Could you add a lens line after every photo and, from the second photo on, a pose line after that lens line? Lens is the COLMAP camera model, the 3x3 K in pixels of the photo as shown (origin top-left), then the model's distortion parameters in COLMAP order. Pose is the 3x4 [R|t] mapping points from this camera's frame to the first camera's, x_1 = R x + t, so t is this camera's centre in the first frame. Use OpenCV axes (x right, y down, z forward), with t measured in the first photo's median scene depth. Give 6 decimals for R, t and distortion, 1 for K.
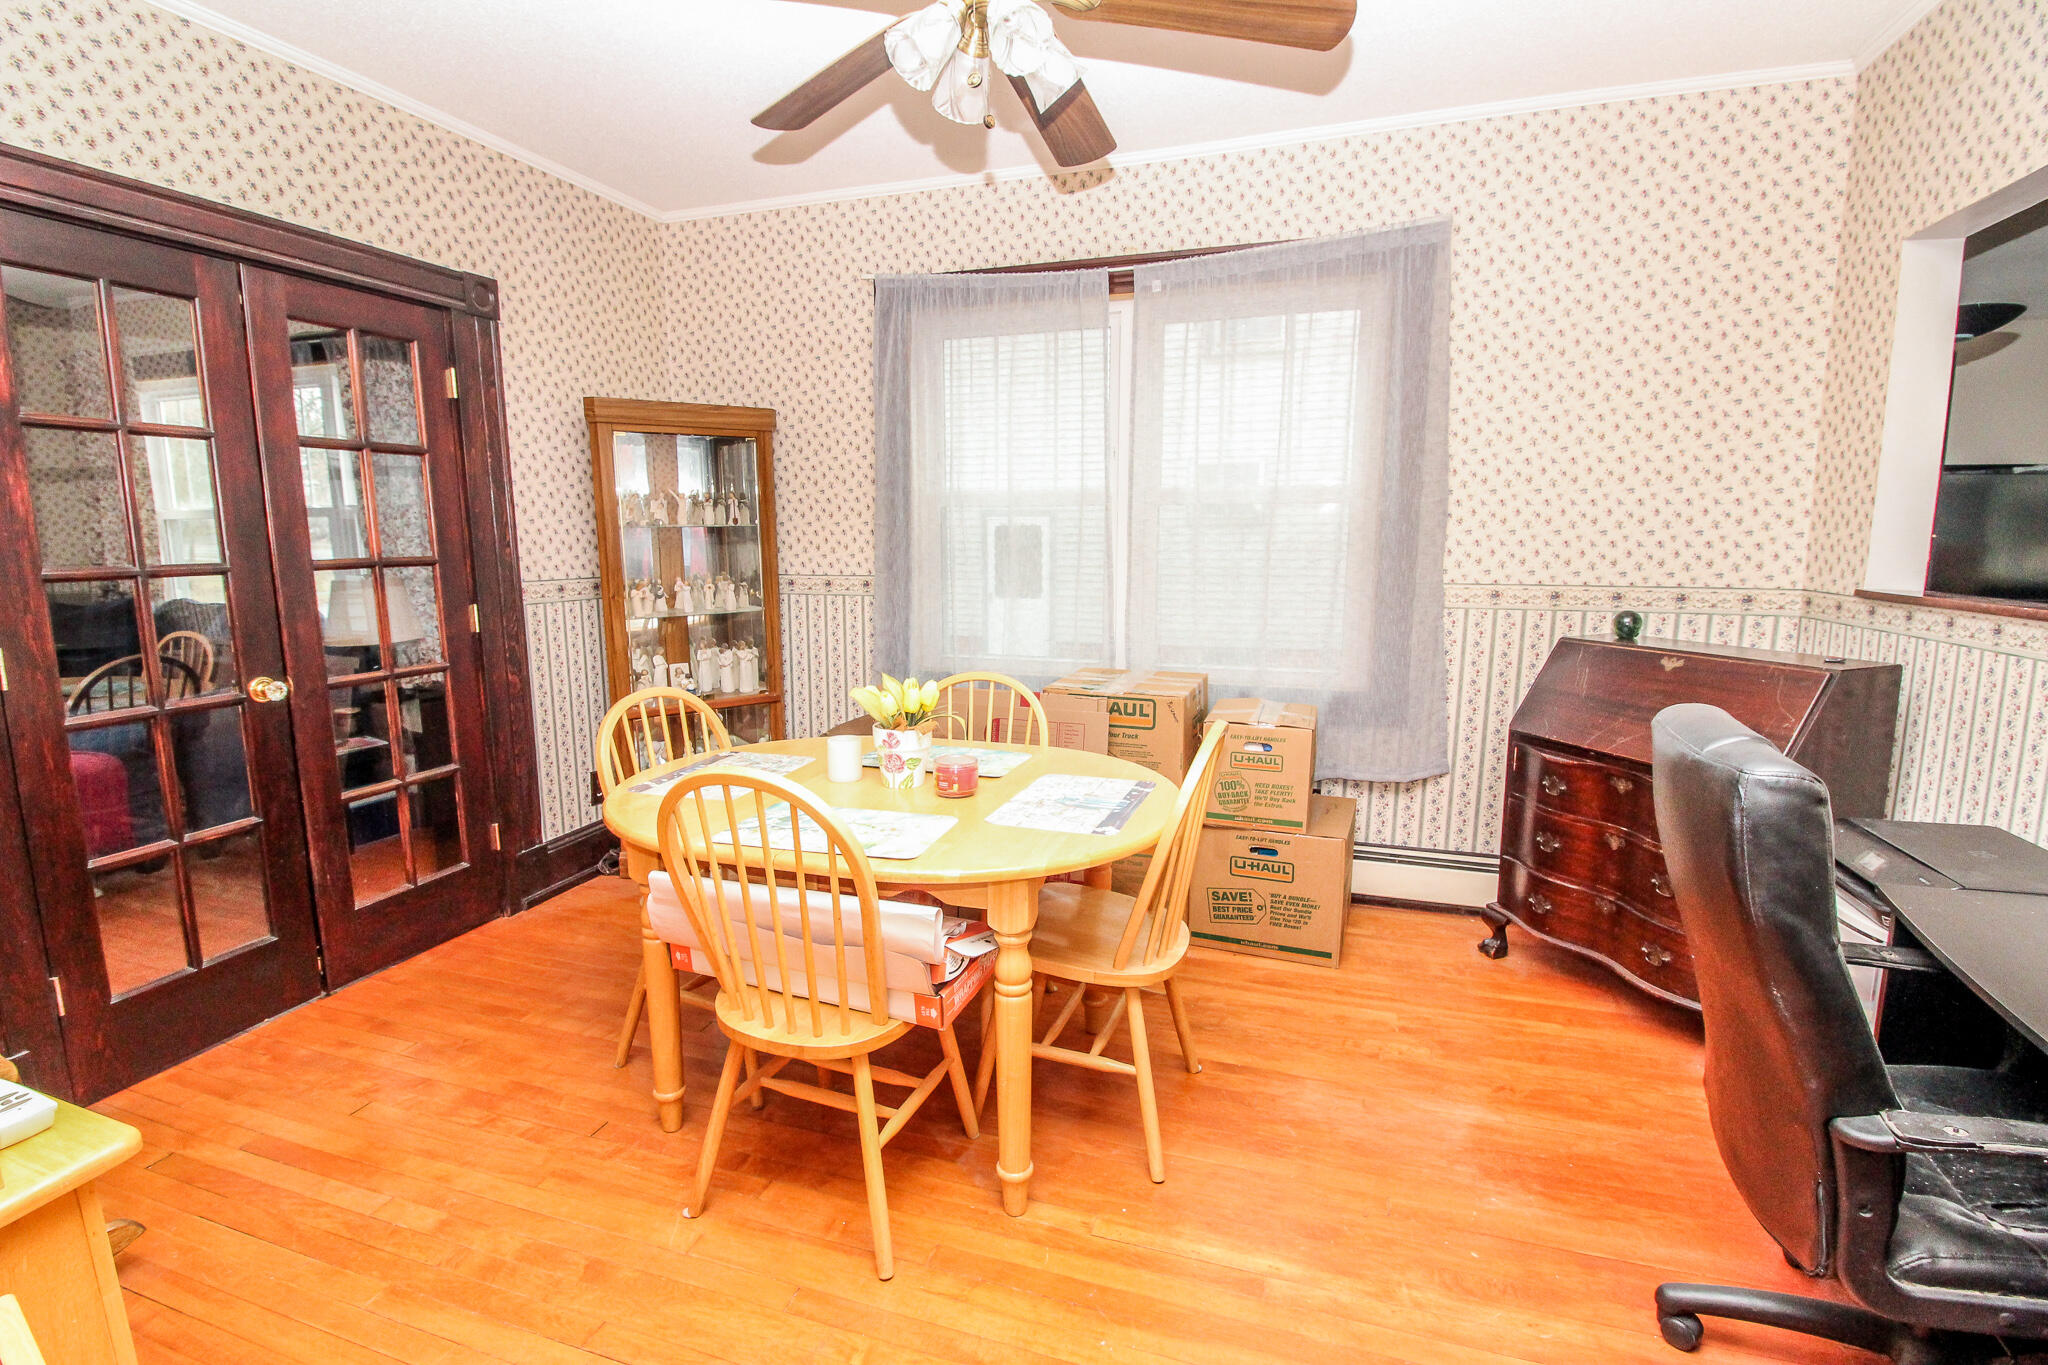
lens RADIAL K [[937.0, 0, 1013.7], [0, 937.0, 677.6], [0, 0, 1]] dist [-0.001398, -0.011746]
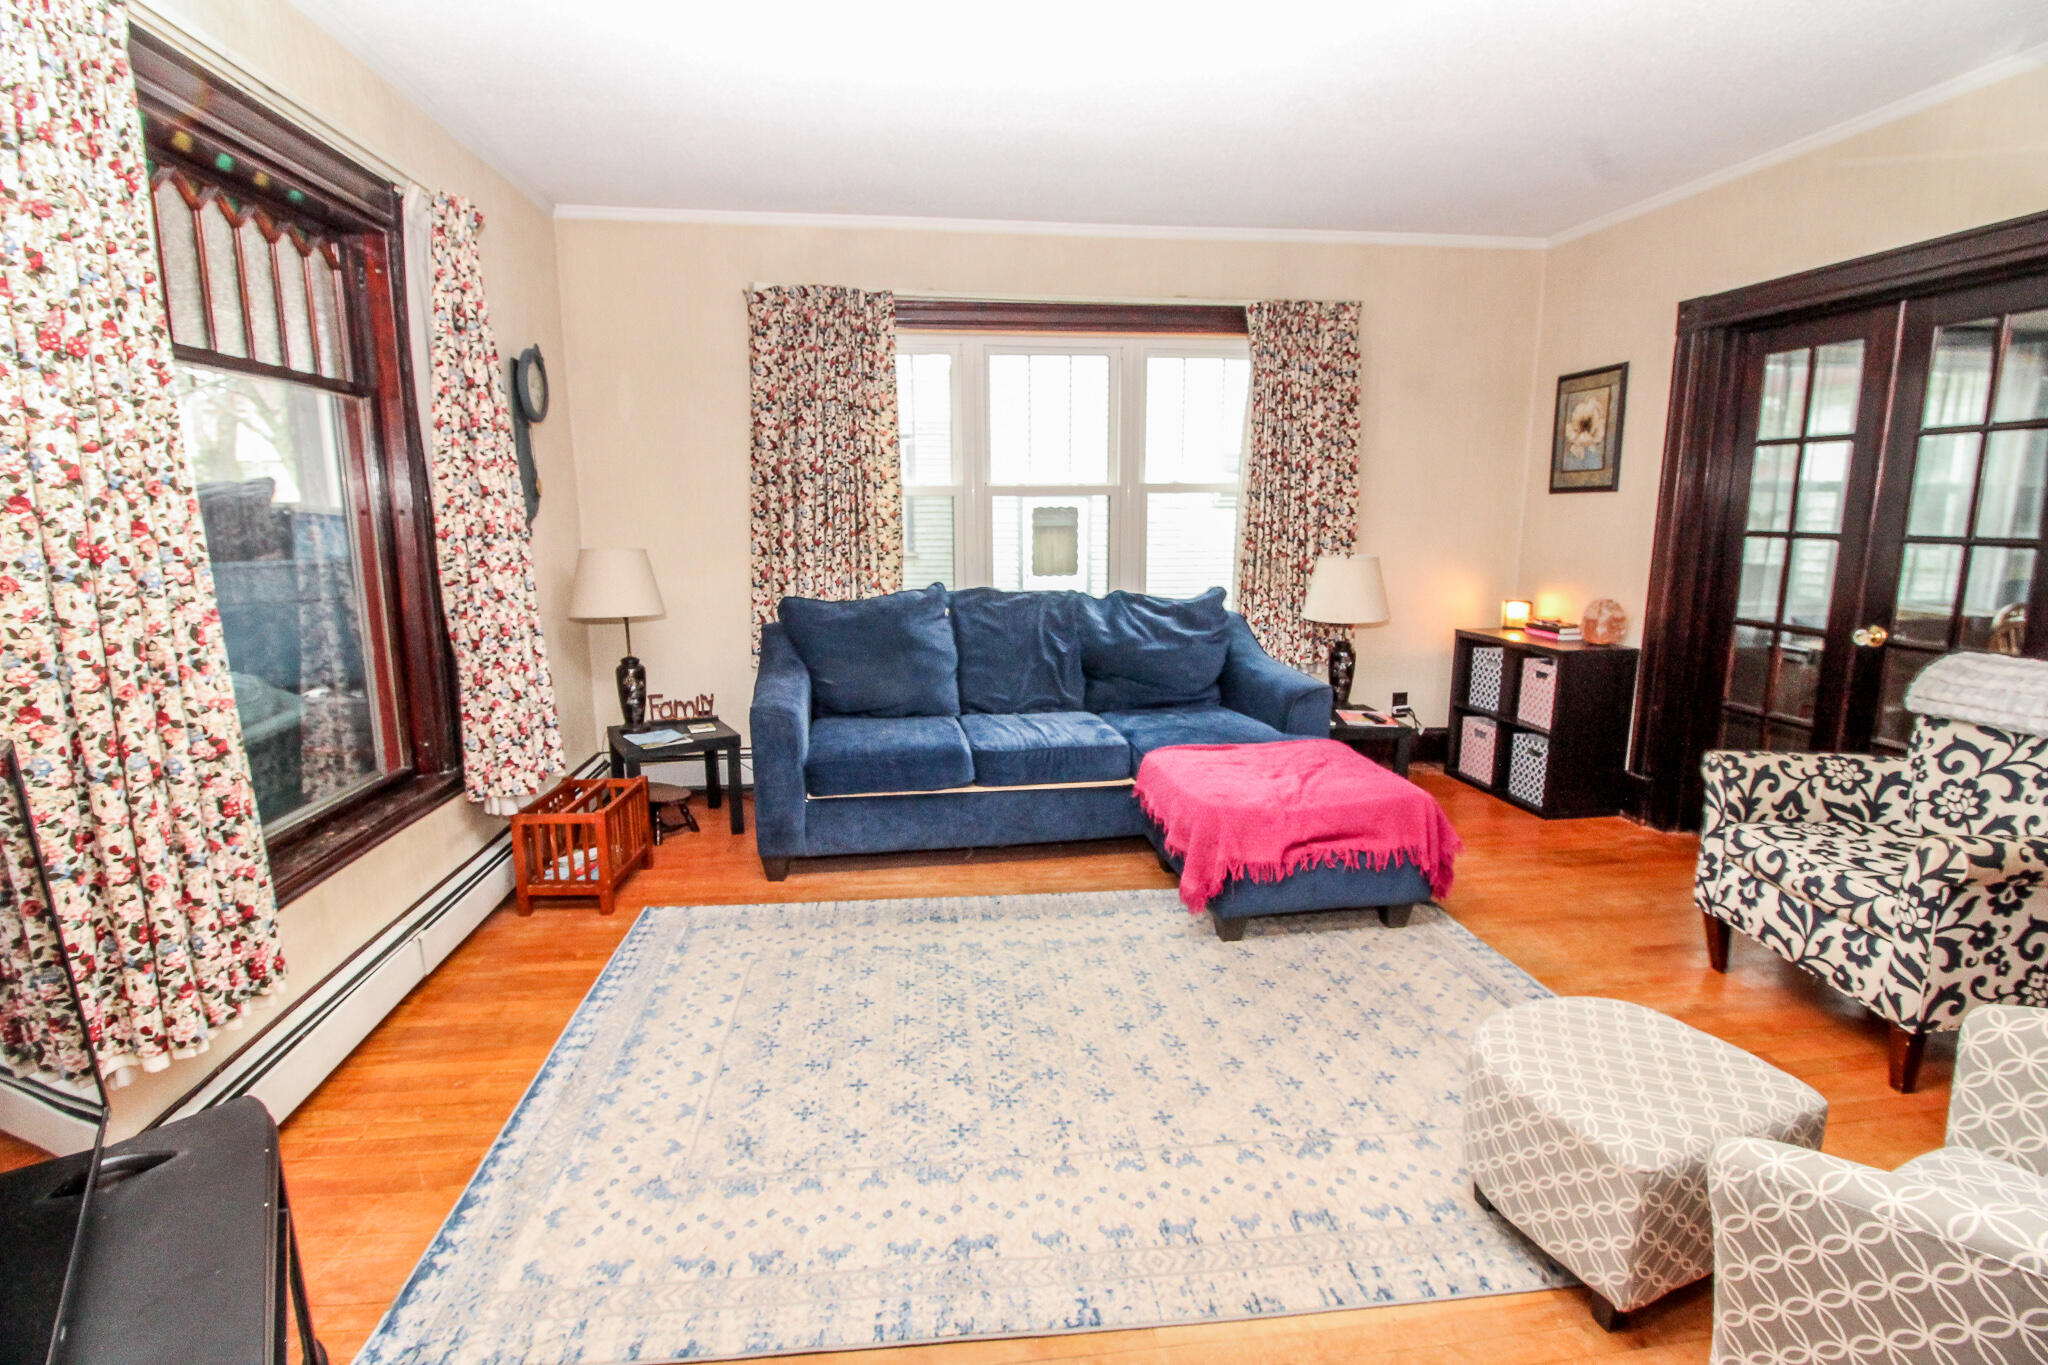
lens RADIAL K [[942.5, 0, 1010.8], [0, 942.5, 677.6], [0, 0, 1]] dist [-0.000040, -0.012272]
pose [[0.901303, -0.077070, 0.426278, -2.047760], [0.066223, 0.996993, 0.040235, -0.057675], [-0.428097, -0.008034, 0.903697, 0.306014]]
